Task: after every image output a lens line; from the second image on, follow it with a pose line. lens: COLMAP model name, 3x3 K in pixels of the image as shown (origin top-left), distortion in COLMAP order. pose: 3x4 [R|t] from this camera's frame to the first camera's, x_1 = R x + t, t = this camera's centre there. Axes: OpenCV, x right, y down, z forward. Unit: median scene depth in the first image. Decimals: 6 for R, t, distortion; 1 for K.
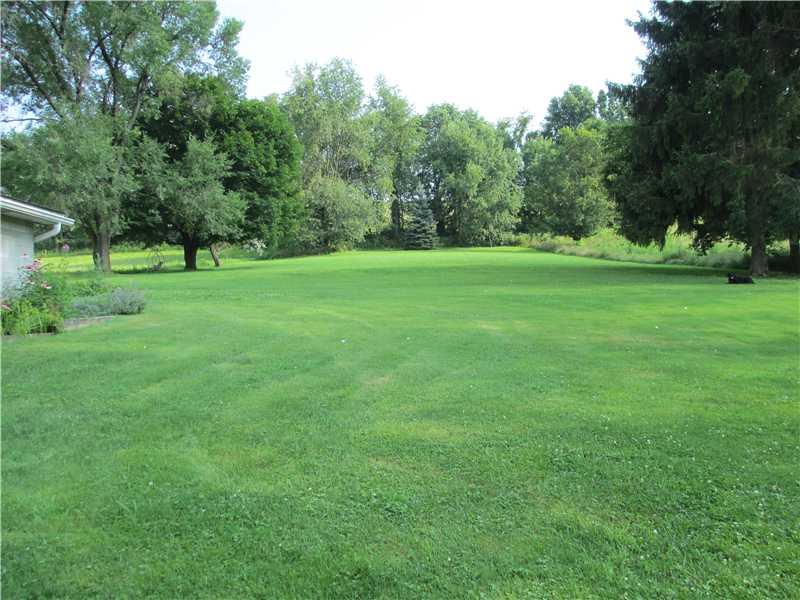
lens RADIAL K [[666.1, 0, 398.5], [0, 666.1, 300.6], [0, 0, 1]] dist [-0.076743, 0.059172]
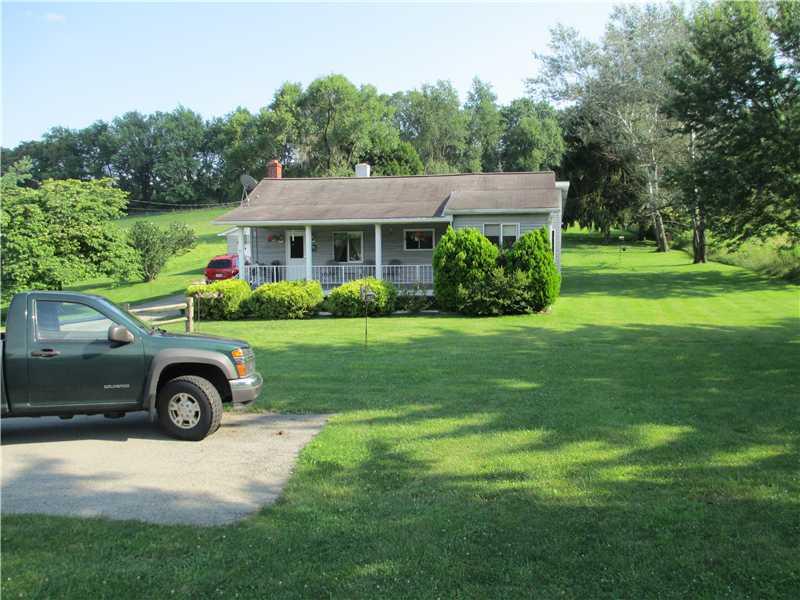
lens RADIAL K [[666.1, 0, 398.5], [0, 666.1, 300.6], [0, 0, 1]] dist [-0.076743, 0.059172]
pose [[0.986341, 0.031696, -0.161635, 0.048963], [-0.015544, 0.994843, 0.100231, -0.015603], [0.163978, -0.096349, 0.981747, -0.419857]]
